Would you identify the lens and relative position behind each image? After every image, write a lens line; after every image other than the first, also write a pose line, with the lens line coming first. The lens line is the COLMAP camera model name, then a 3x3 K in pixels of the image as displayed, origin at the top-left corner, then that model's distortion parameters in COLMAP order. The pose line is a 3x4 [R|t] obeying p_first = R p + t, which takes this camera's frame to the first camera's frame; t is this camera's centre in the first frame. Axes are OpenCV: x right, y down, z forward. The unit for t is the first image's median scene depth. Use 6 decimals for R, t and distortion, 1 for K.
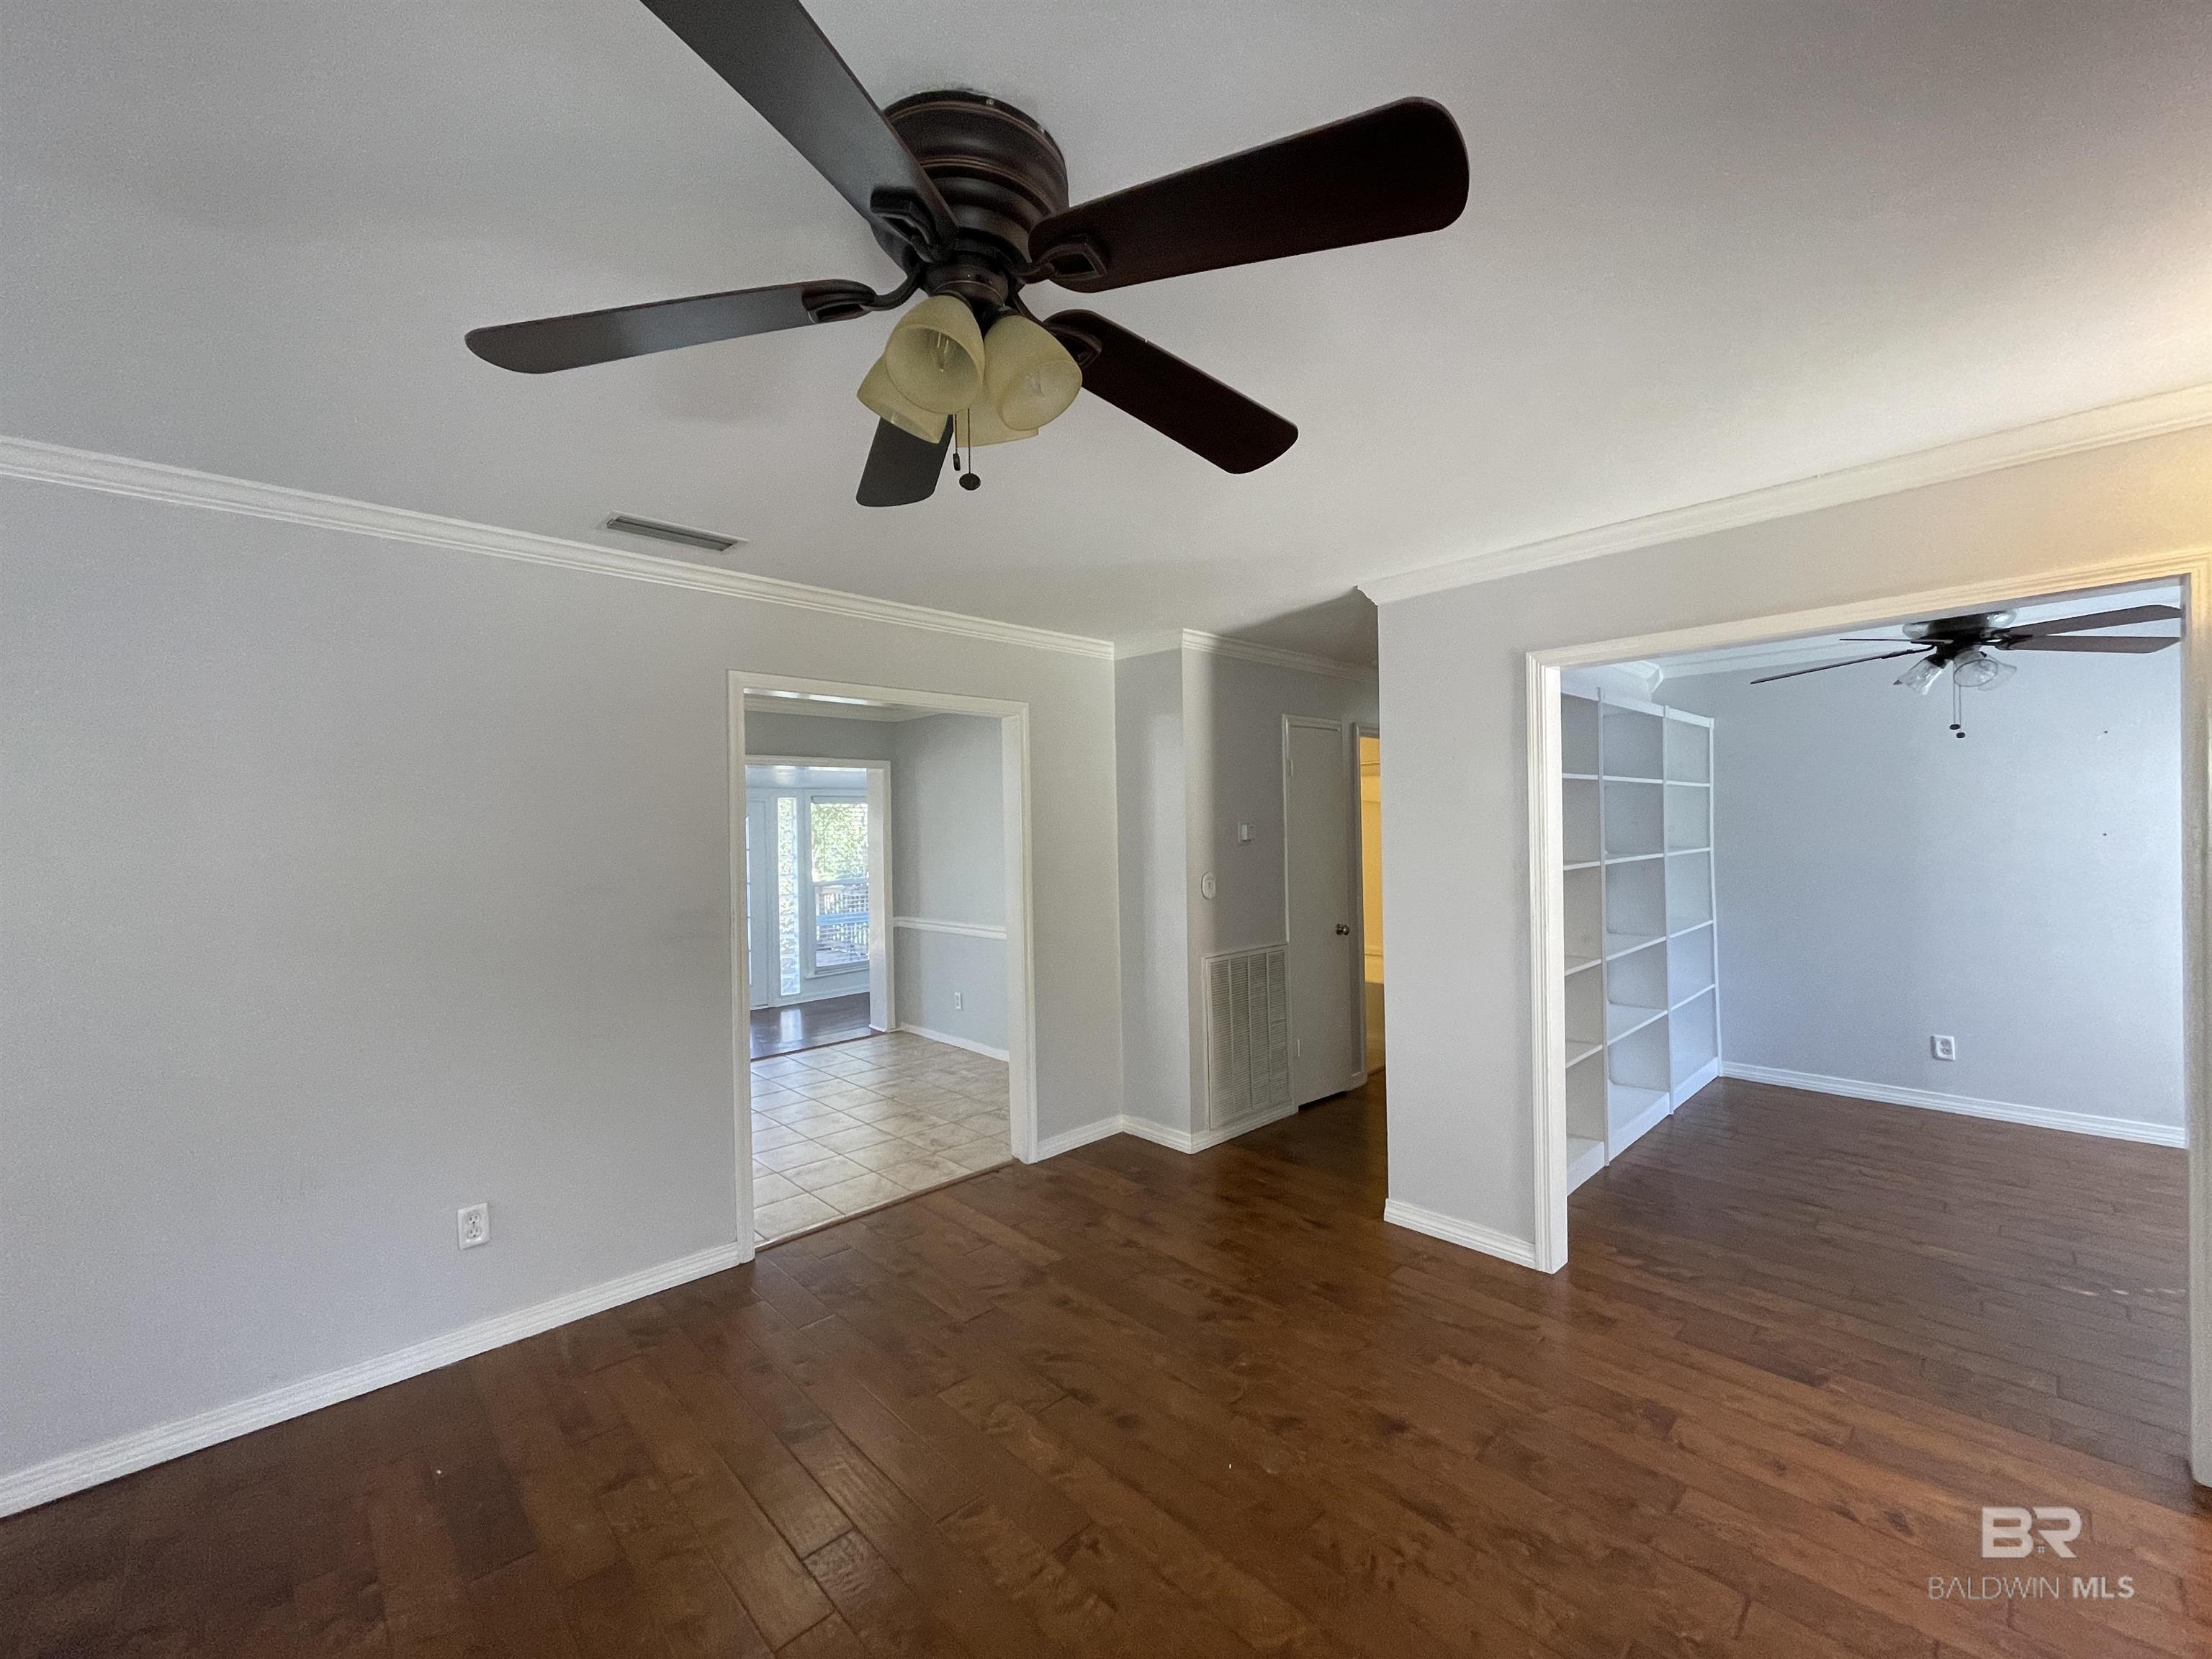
lens RADIAL K [[898.5, 0, 1110.6], [0, 898.5, 835.2], [0, 0, 1]] dist [0.005631, -0.002410]
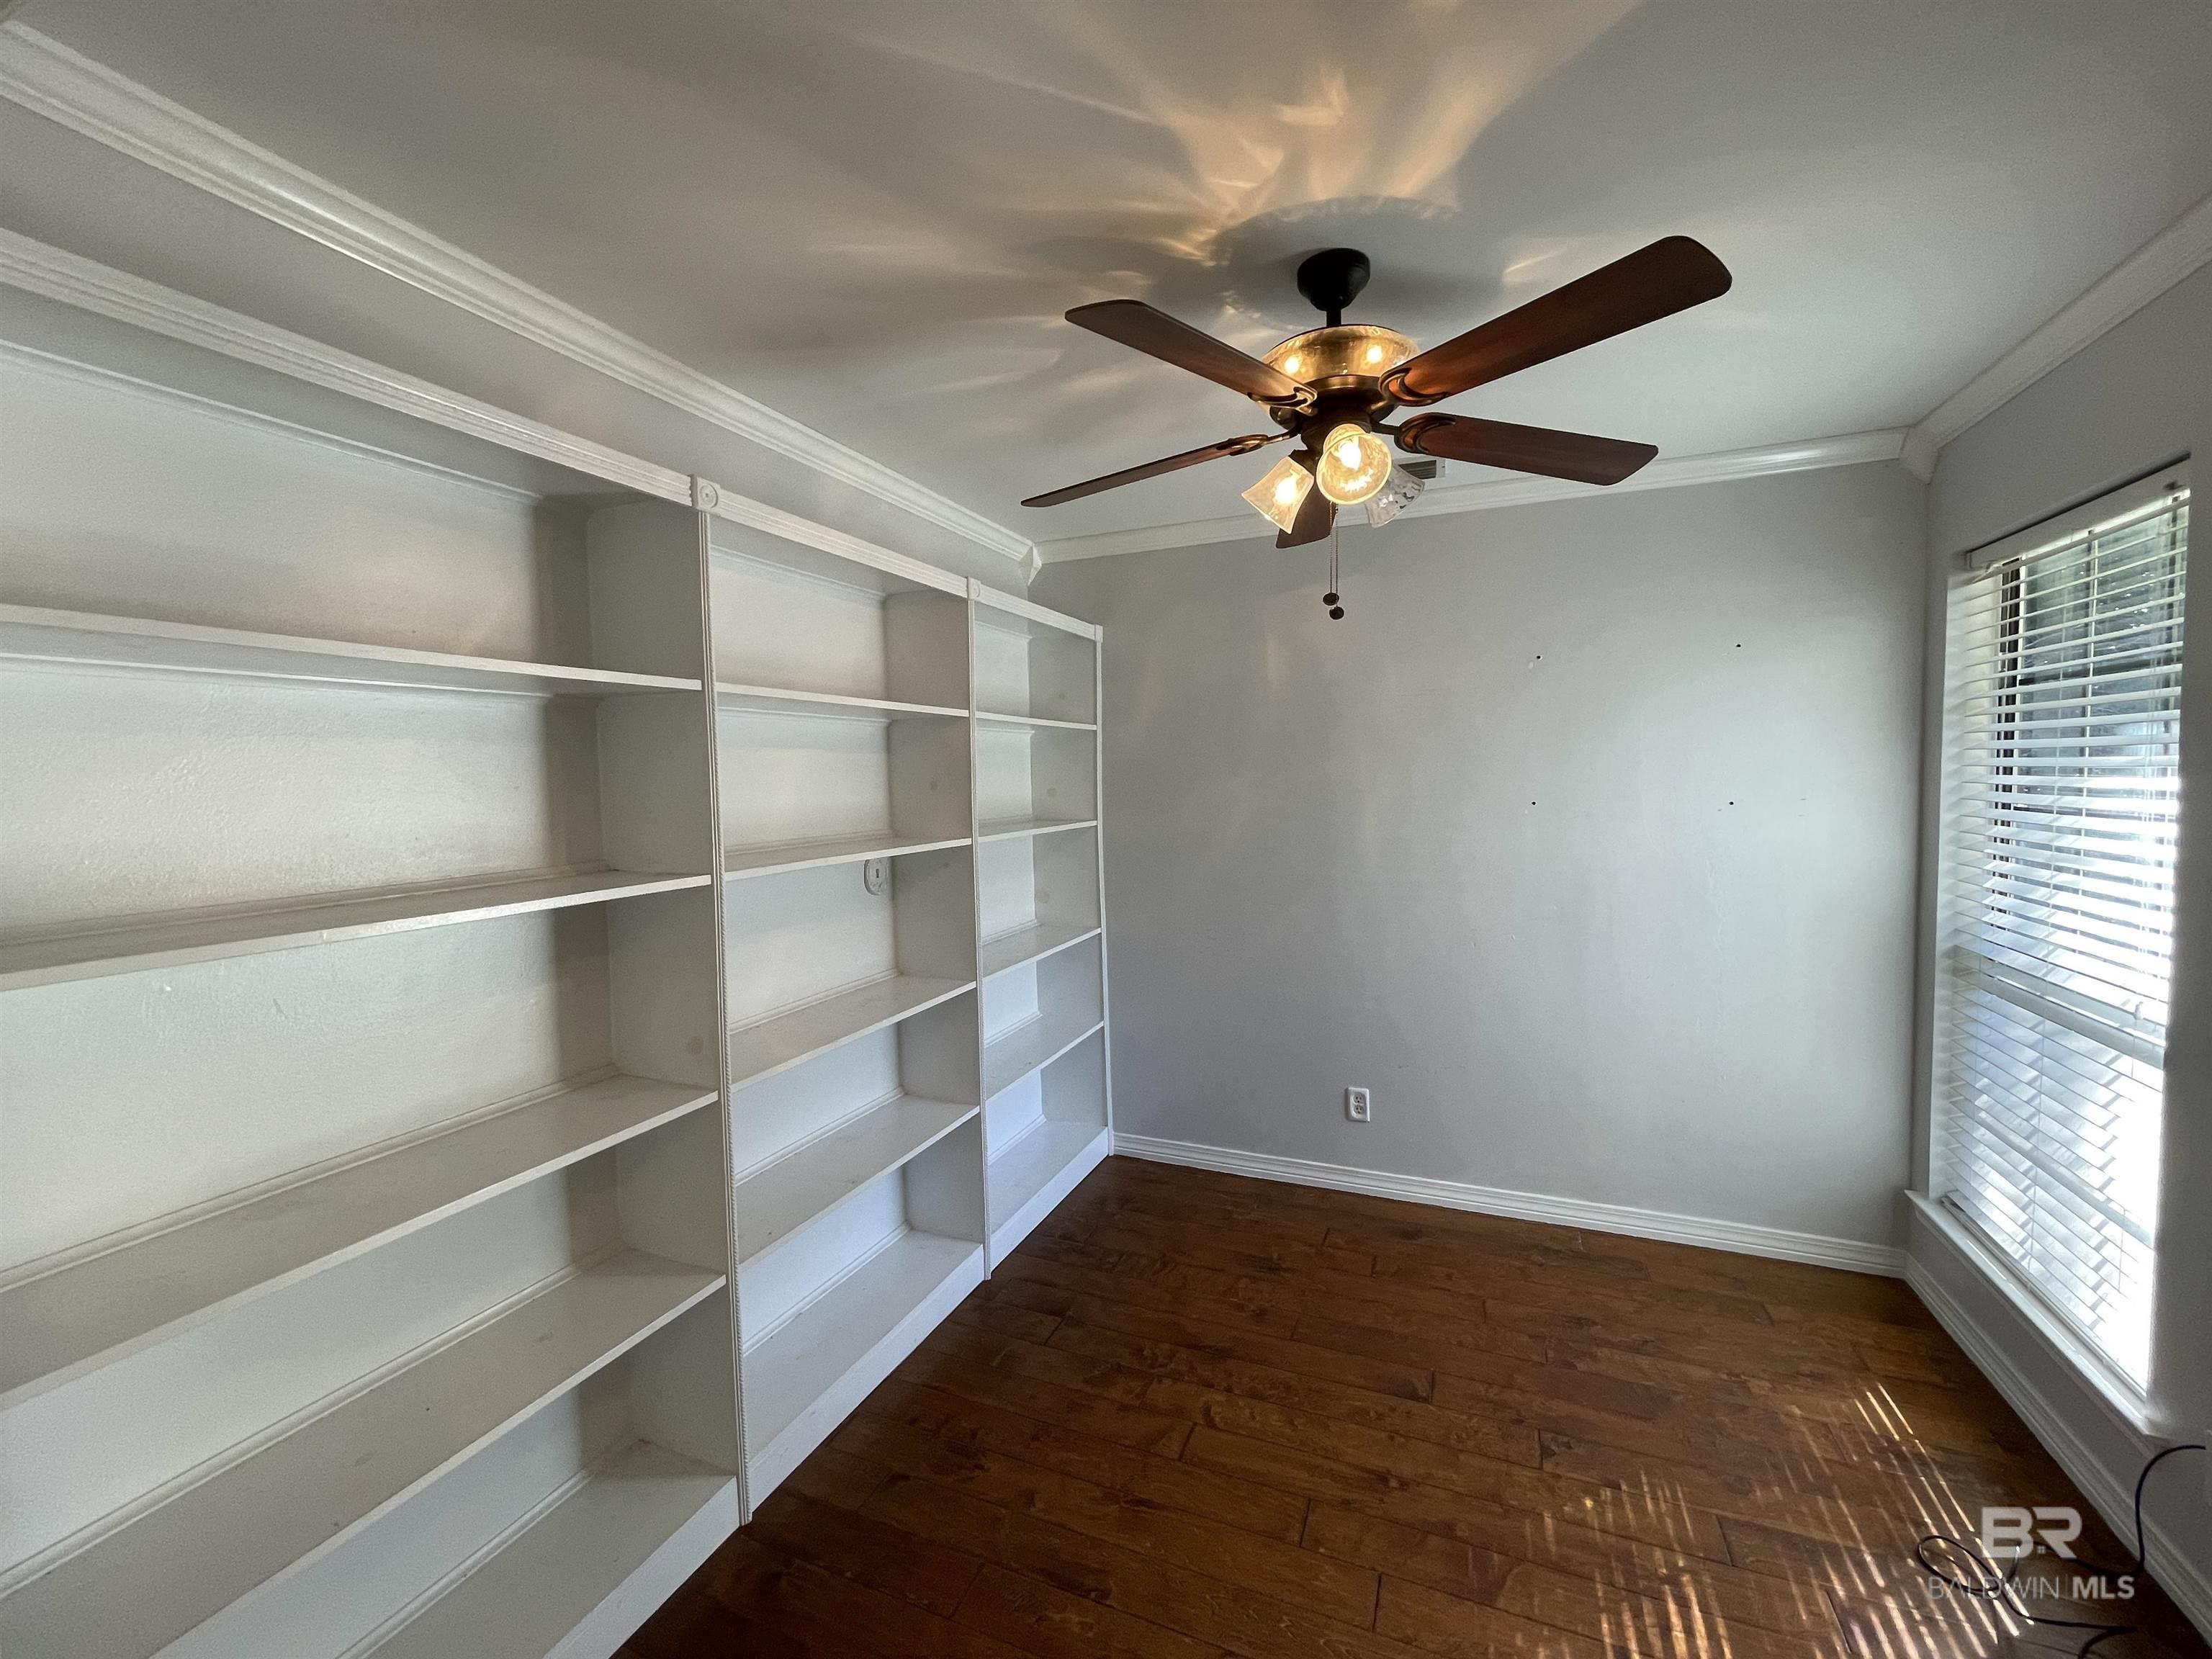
lens RADIAL K [[898.5, 0, 1103.6], [0, 898.5, 830.7], [0, 0, 1]] dist [0.005631, -0.002410]
pose [[0.918742, -0.016146, 0.394529, 0.464341], [-0.002112, 0.998948, 0.045800, -0.011195], [-0.394853, -0.042912, 0.917741, 0.438419]]
